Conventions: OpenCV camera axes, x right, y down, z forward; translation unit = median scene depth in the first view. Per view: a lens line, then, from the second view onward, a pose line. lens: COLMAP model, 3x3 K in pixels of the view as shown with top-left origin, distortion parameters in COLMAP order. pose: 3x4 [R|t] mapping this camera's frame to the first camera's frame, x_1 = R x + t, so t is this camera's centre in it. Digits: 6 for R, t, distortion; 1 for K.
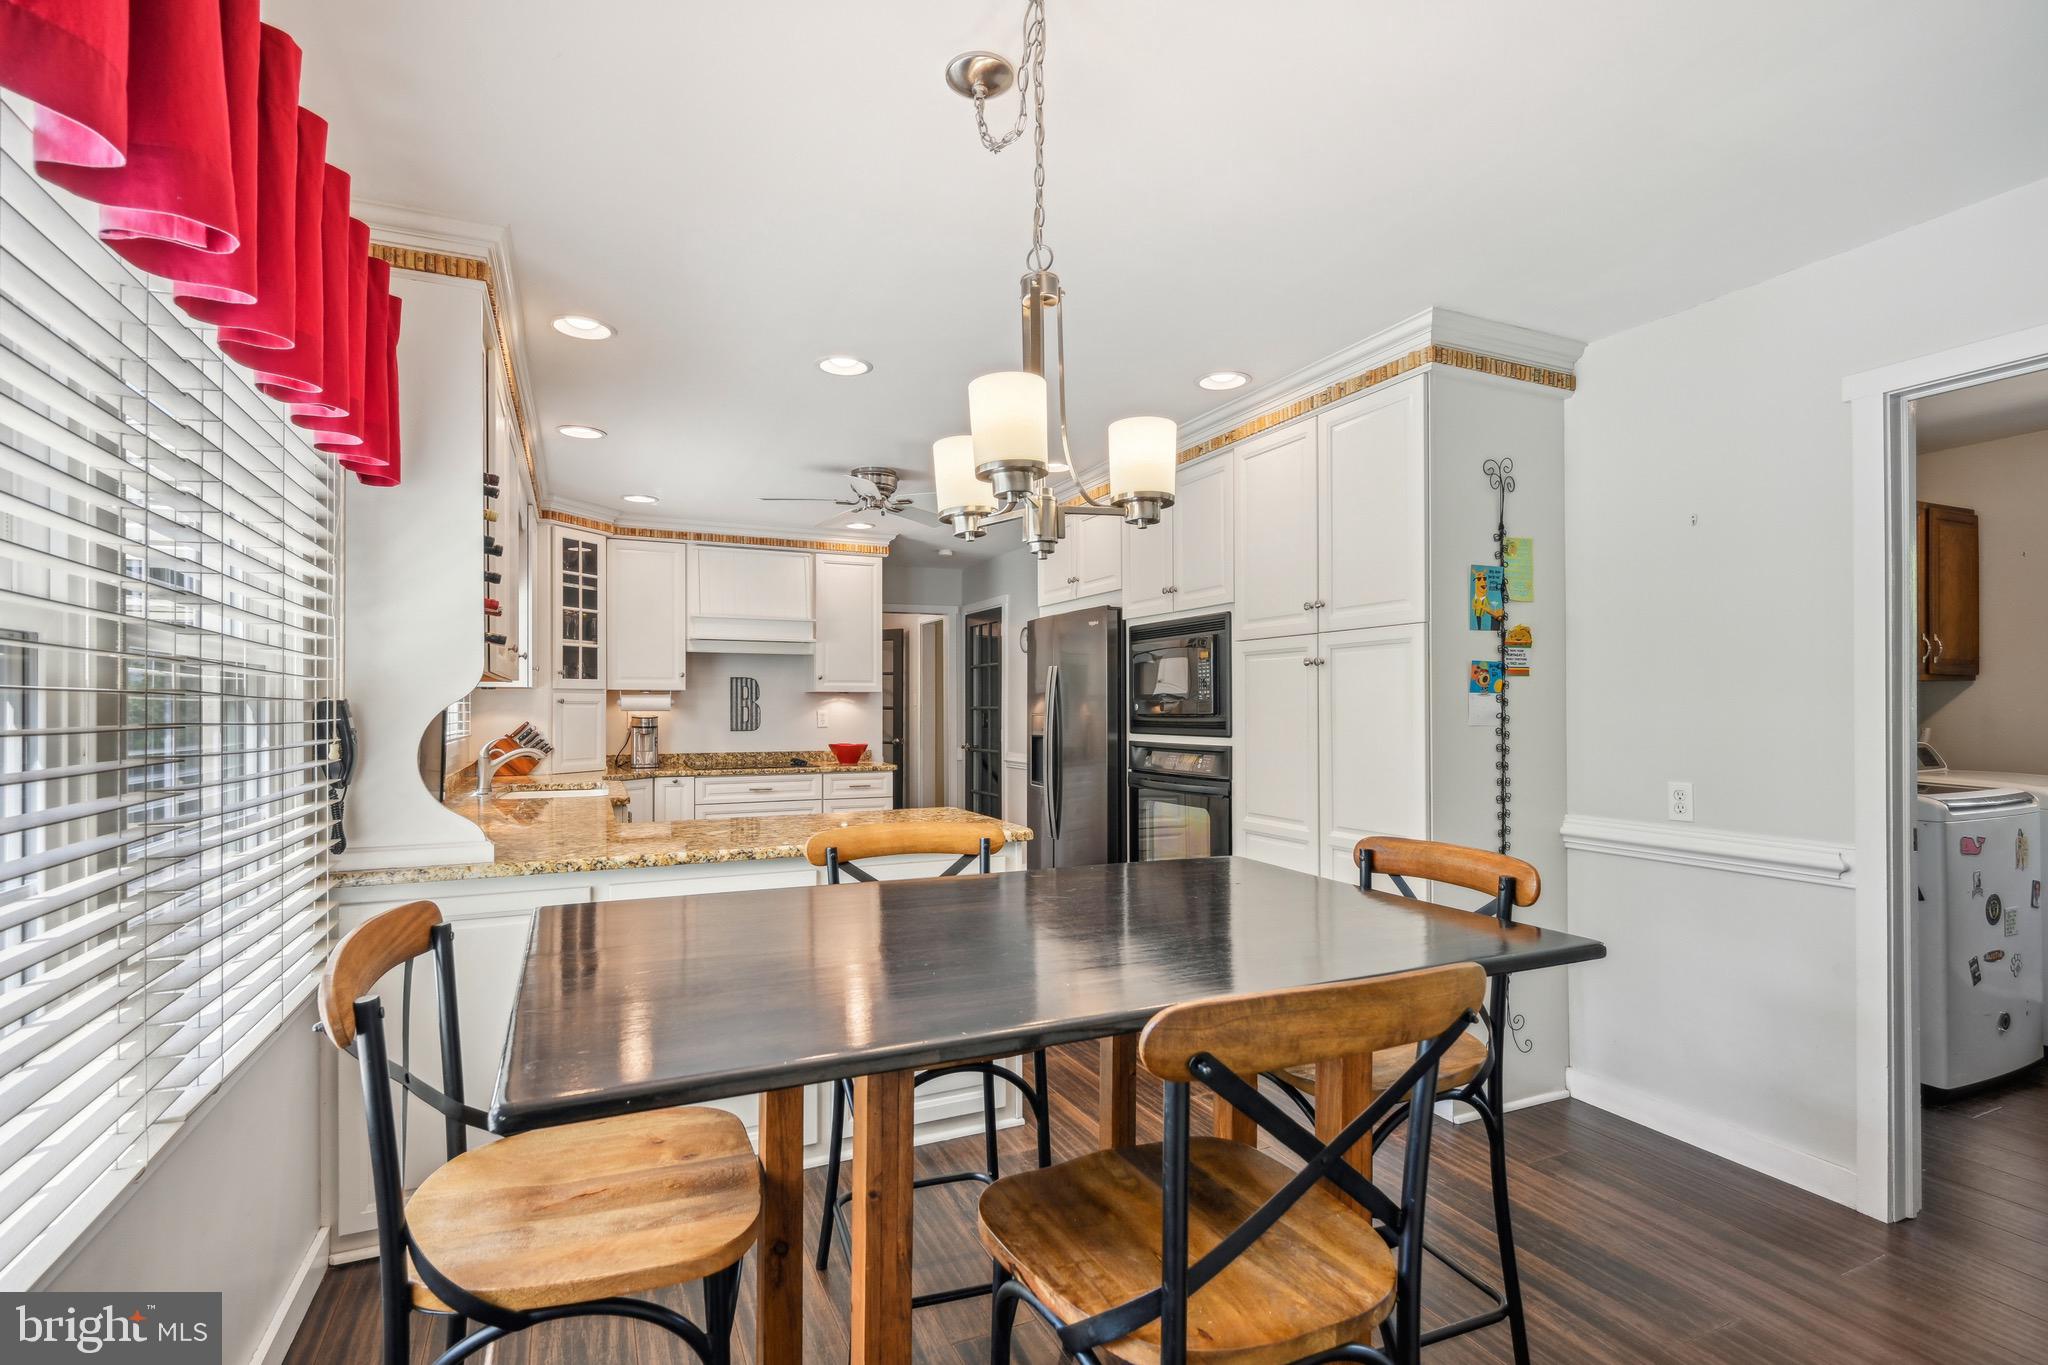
lens RADIAL K [[963.9, 0, 1023.2], [0, 963.9, 704.8], [0, 0, 1]] dist [0.000242, -0.000092]
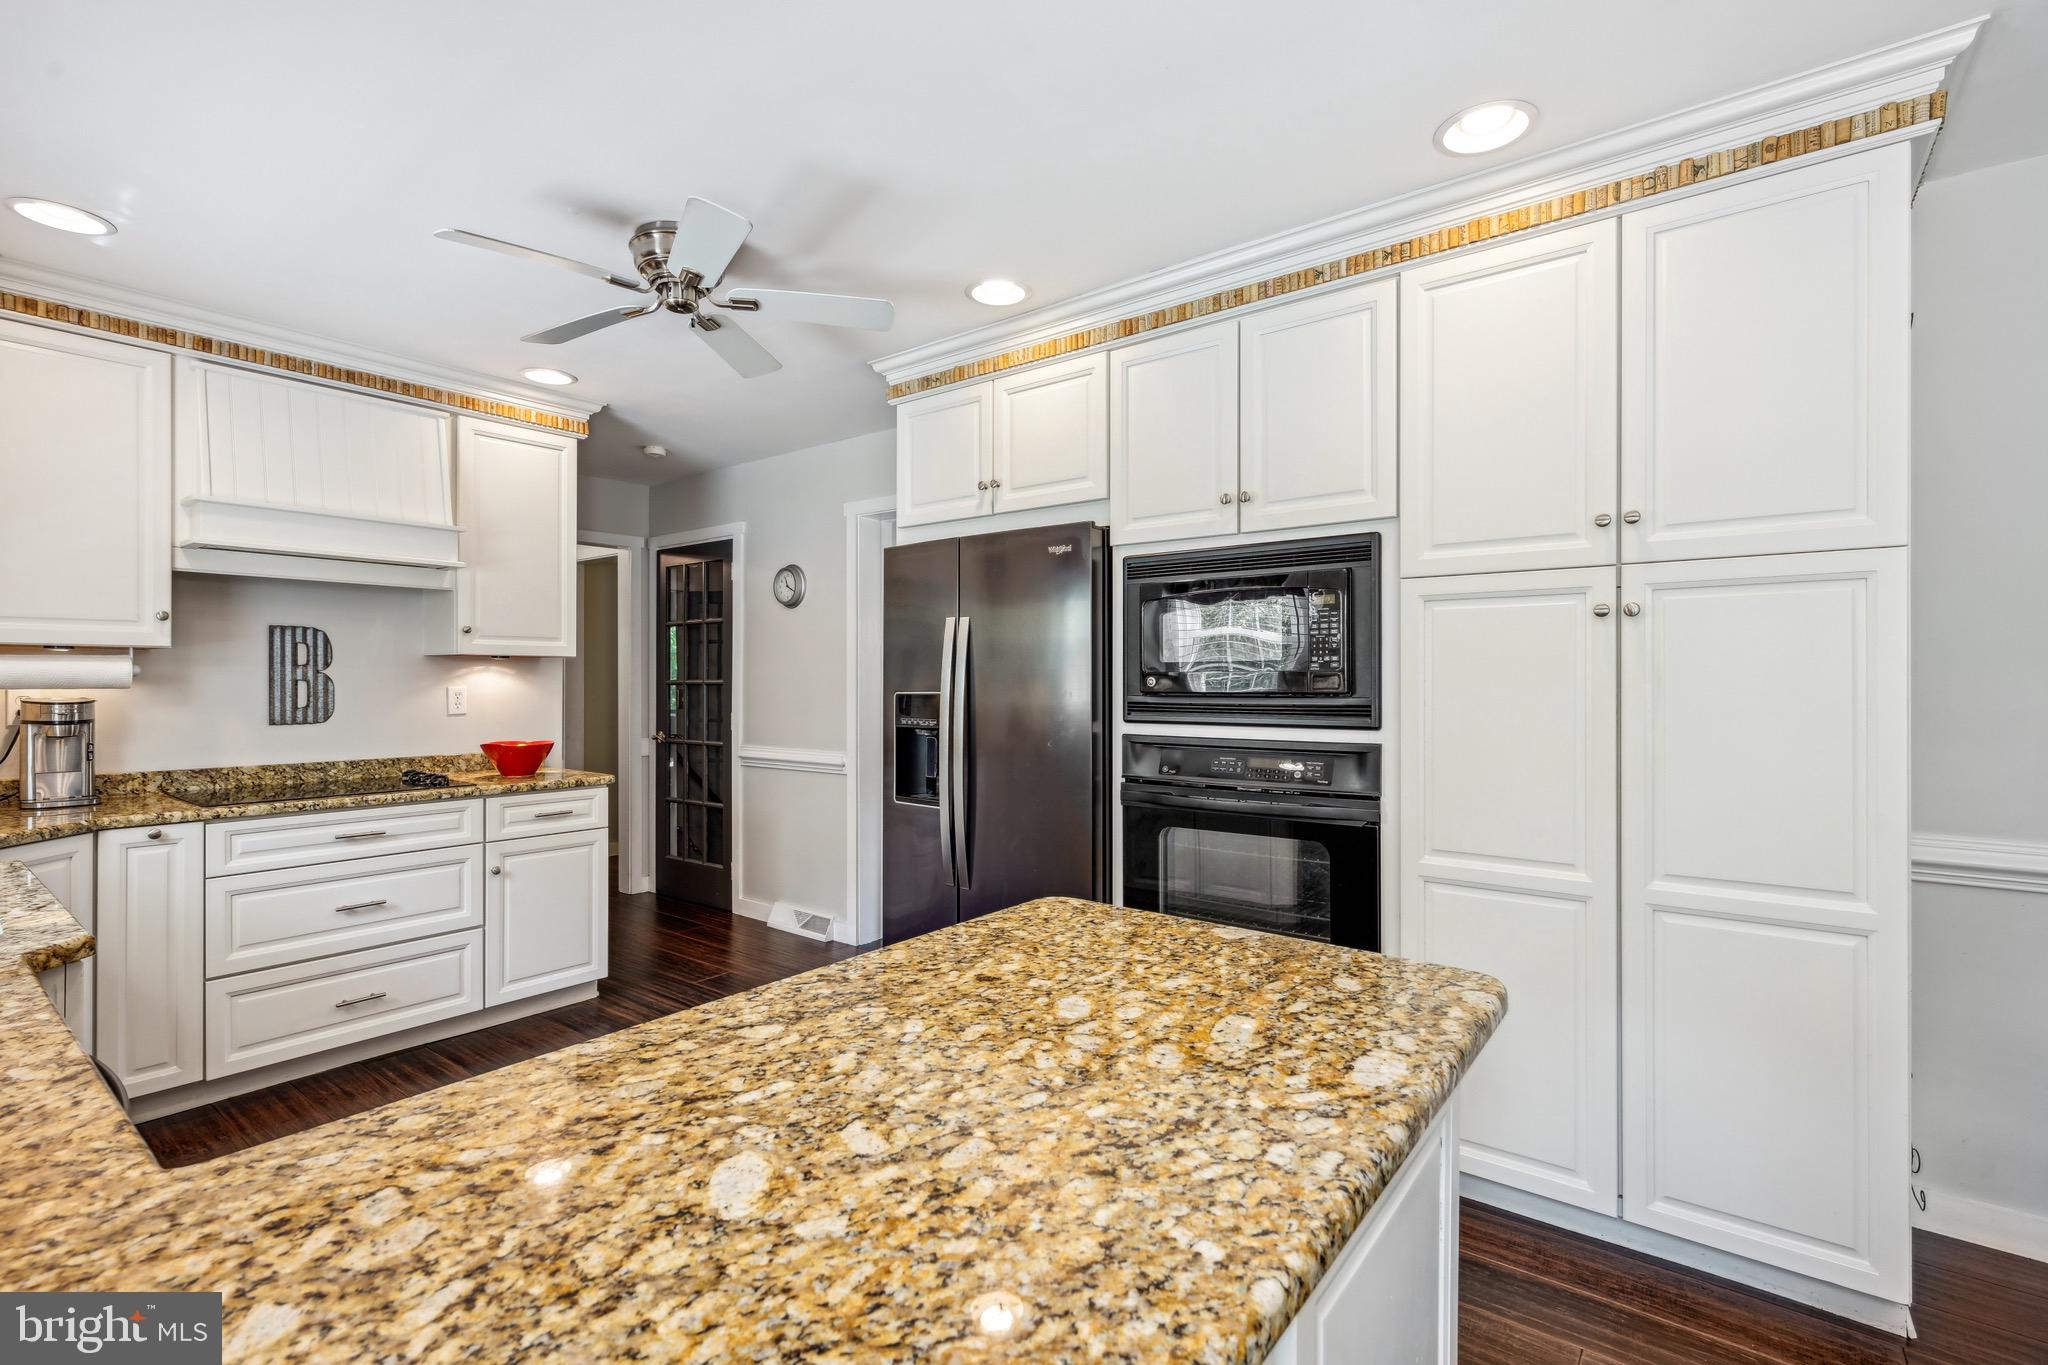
lens RADIAL K [[928.3, 0, 1030.2], [0, 928.3, 679.0], [0, 0, 1]] dist [0.000878, -0.000390]
pose [[0.887014, 0.002326, 0.461736, -0.176877], [-0.002601, 0.999997, -0.000042, 0.000488], [-0.461735, -0.001163, 0.887017, 0.366276]]
